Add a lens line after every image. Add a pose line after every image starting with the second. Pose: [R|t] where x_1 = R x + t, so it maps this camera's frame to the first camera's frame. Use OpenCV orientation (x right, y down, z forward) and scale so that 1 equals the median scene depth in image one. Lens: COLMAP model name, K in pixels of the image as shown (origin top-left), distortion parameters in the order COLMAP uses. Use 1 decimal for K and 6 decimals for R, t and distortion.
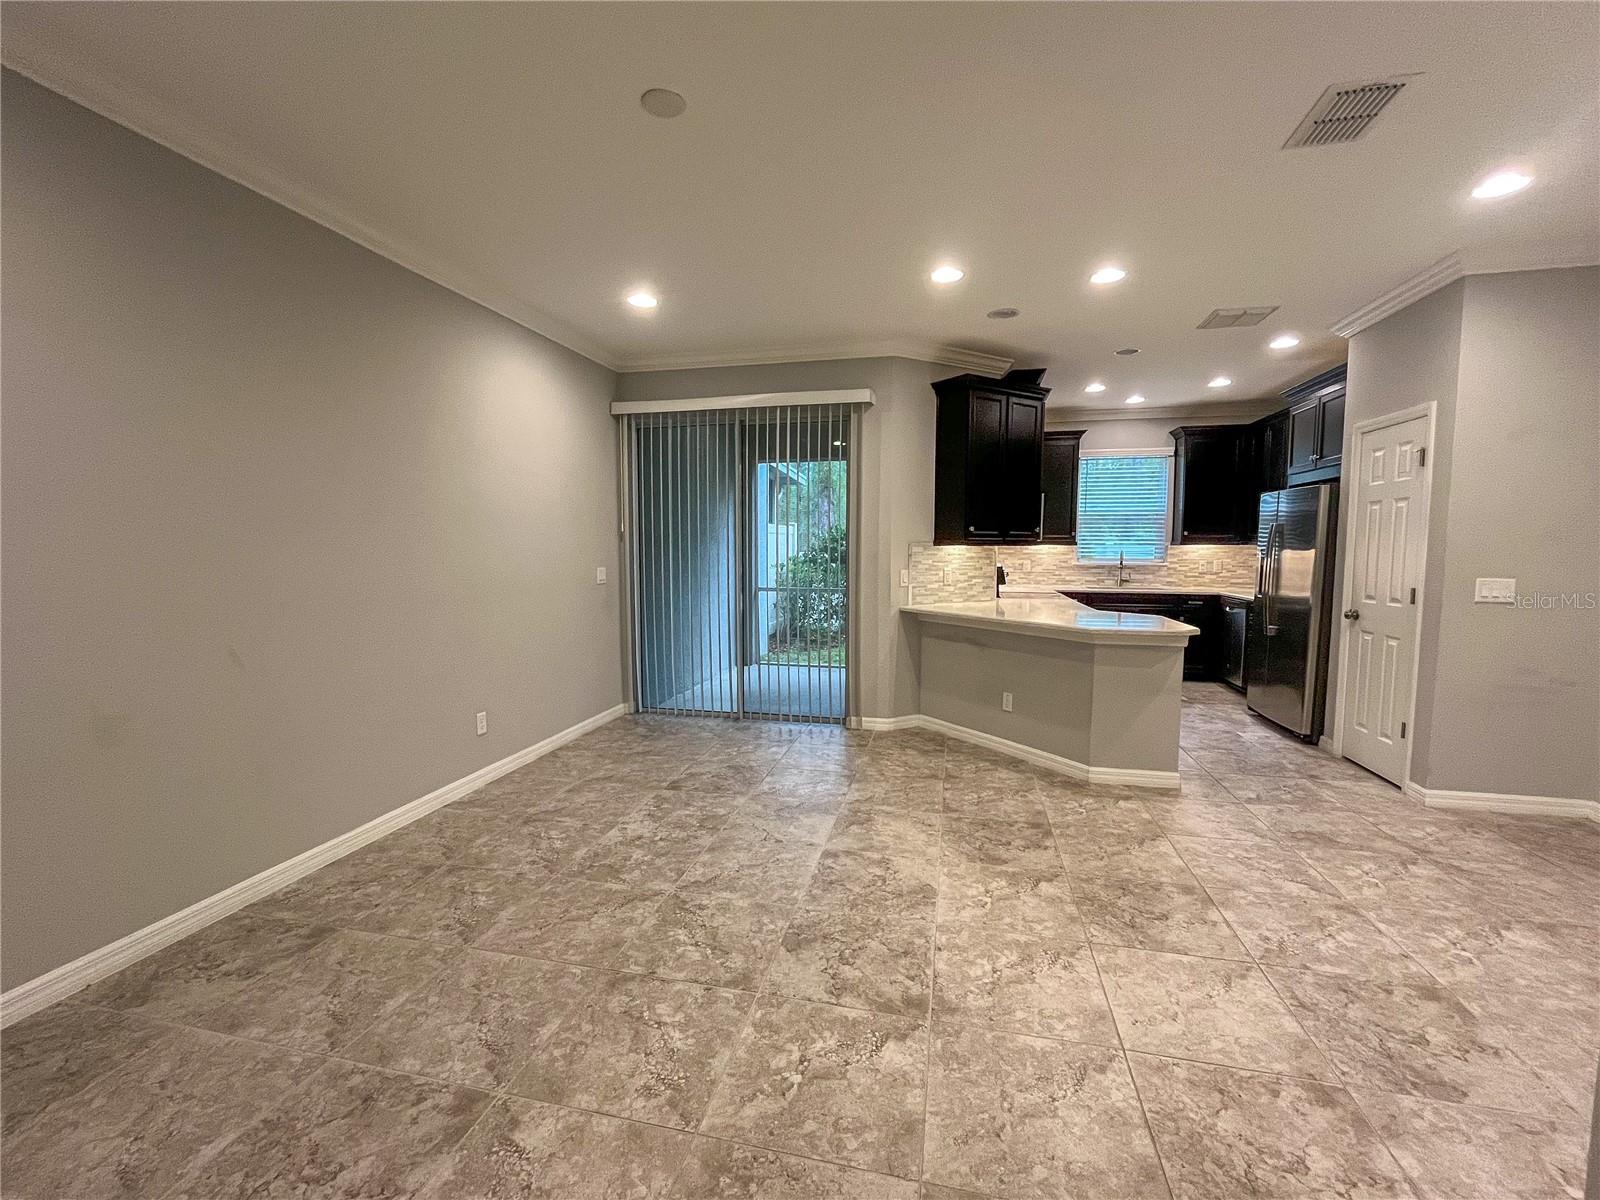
lens RADIAL K [[673.8, 0, 794.8], [0, 673.8, 600.8], [0, 0, 1]] dist [-0.003205, -0.000480]
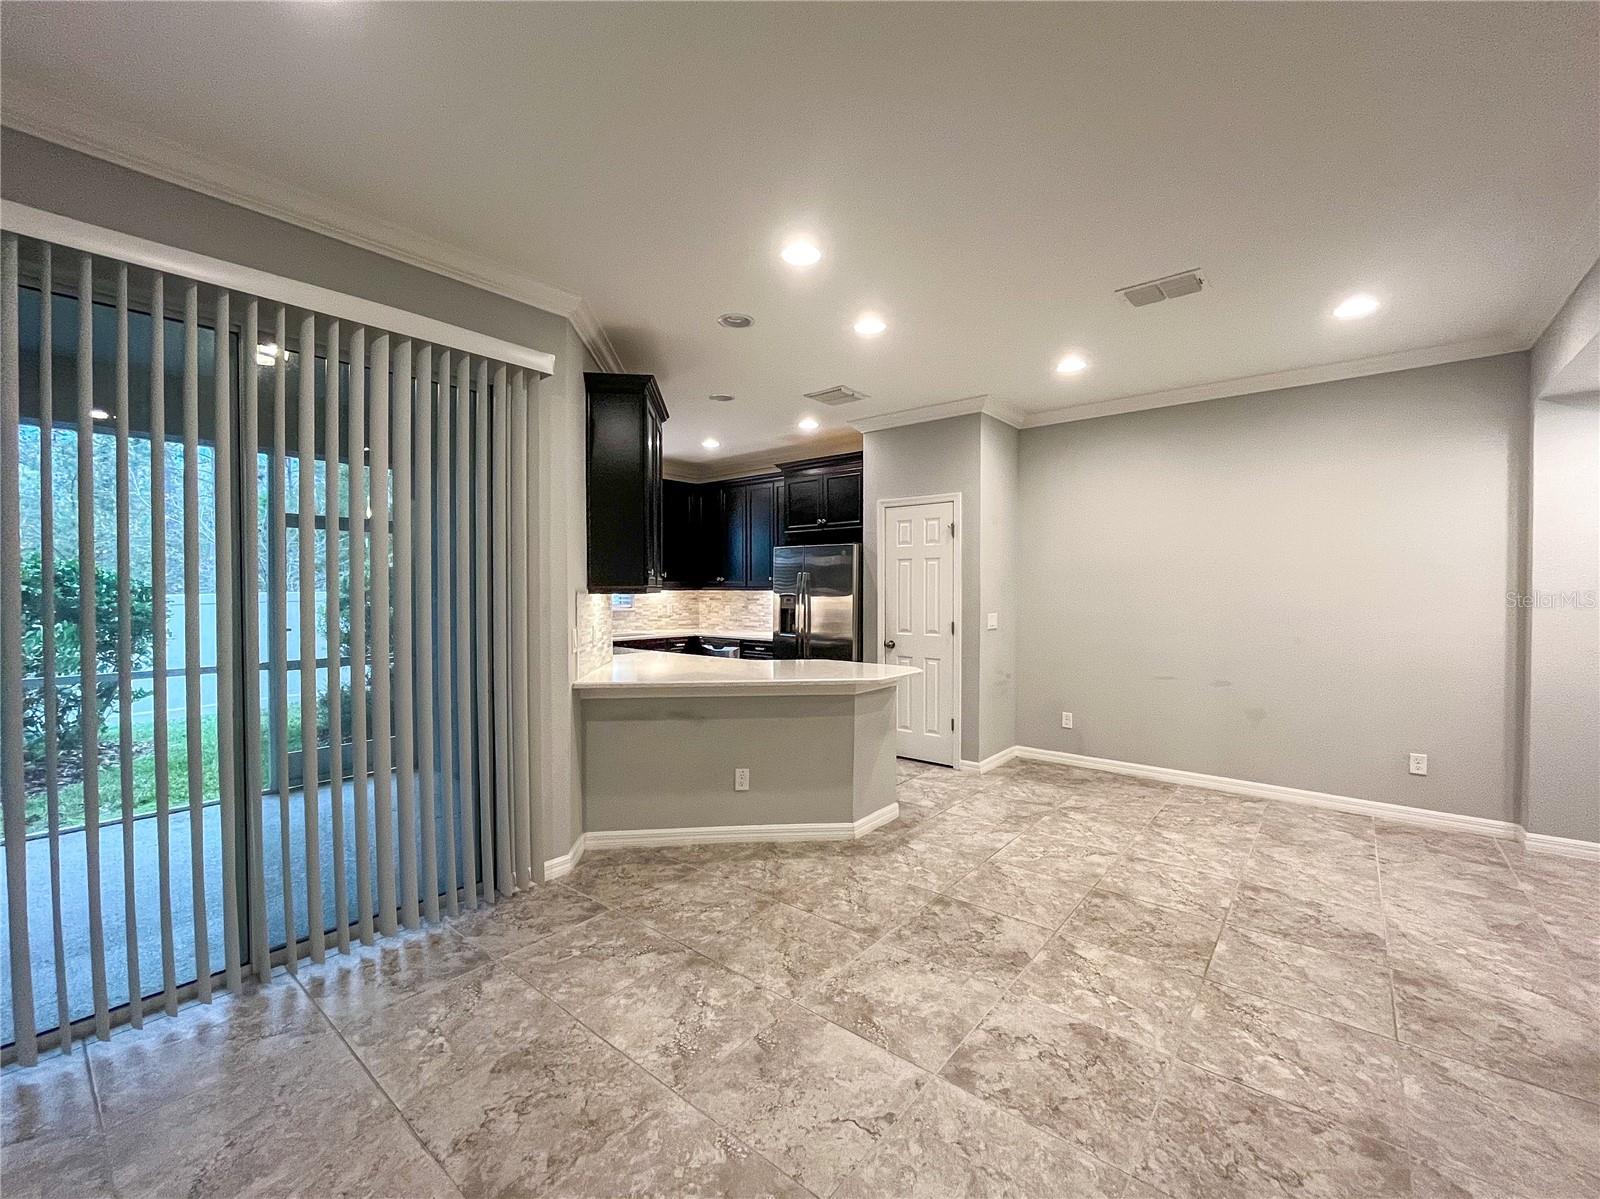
lens RADIAL K [[664.7, 0, 795.9], [0, 664.7, 599.1], [0, 0, 1]] dist [-0.003797, 0.000423]
pose [[0.443163, -0.014846, 0.896318, -0.461226], [0.073022, 0.997138, -0.019588, -0.061706], [-0.893462, 0.074132, 0.442979, 0.658269]]
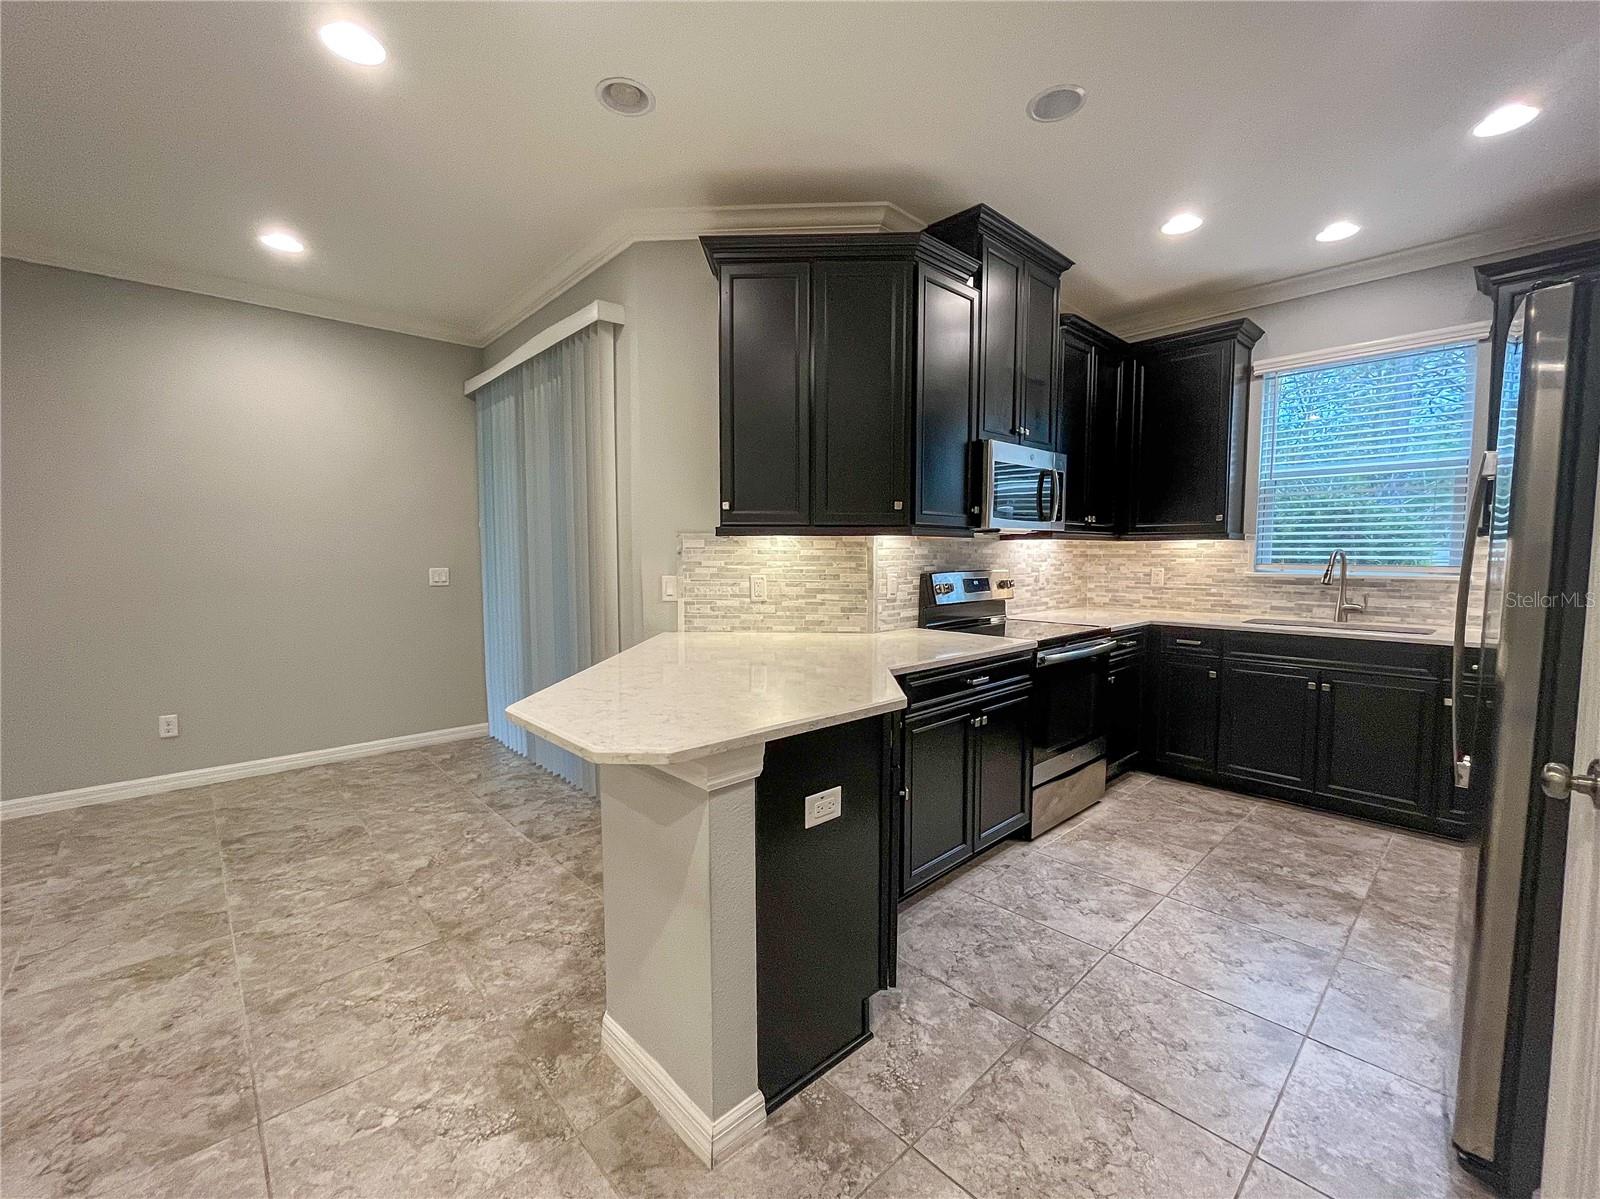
lens RADIAL K [[664.7, 0, 795.9], [0, 664.7, 599.1], [0, 0, 1]] dist [-0.003797, 0.000423]
pose [[0.832494, 0.036071, -0.552859, 0.813849], [-0.044051, 0.999029, -0.001150, -0.037713], [0.552281, 0.025312, 0.833274, 0.722664]]
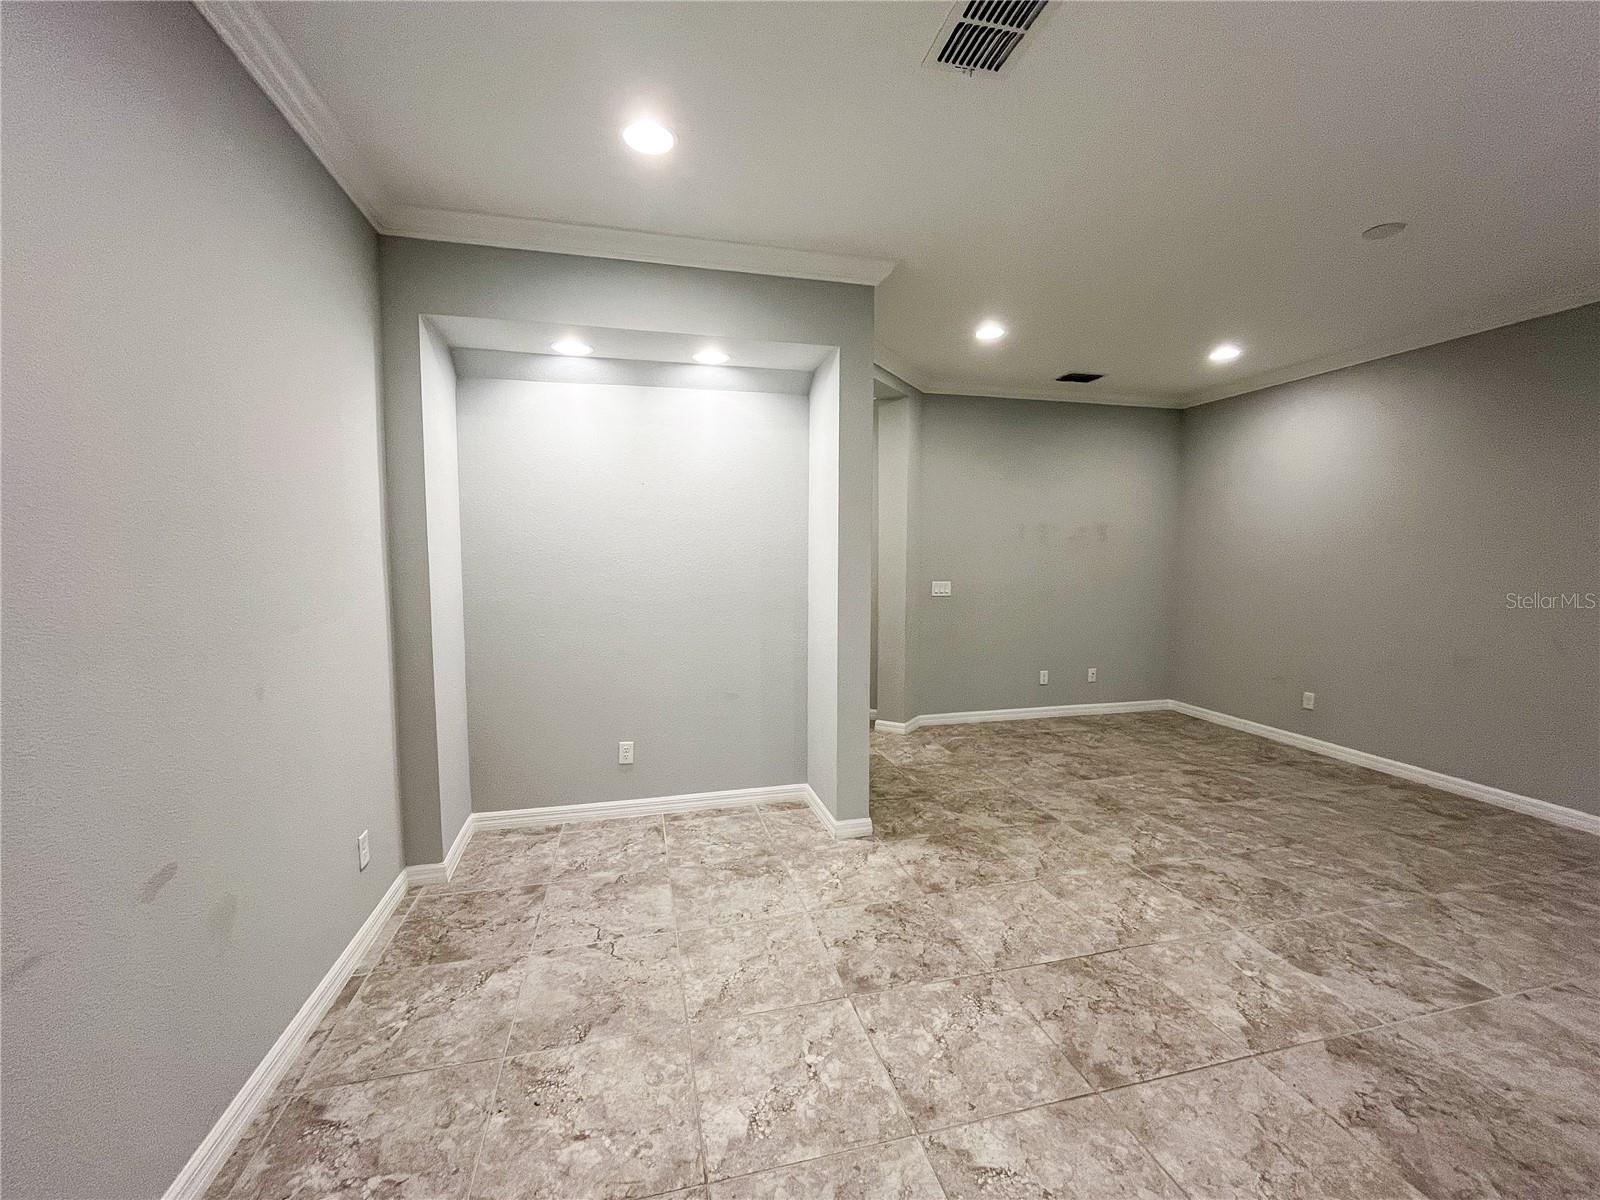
lens RADIAL K [[656.7, 0, 793.6], [0, 656.7, 600.6], [0, 0, 1]] dist [-0.003361, 0.000380]
pose [[-0.885271, 0.032643, -0.463929, 0.827994], [-0.039029, 0.988801, 0.144049, -0.095285], [0.463436, 0.145629, -0.874082, 0.973619]]
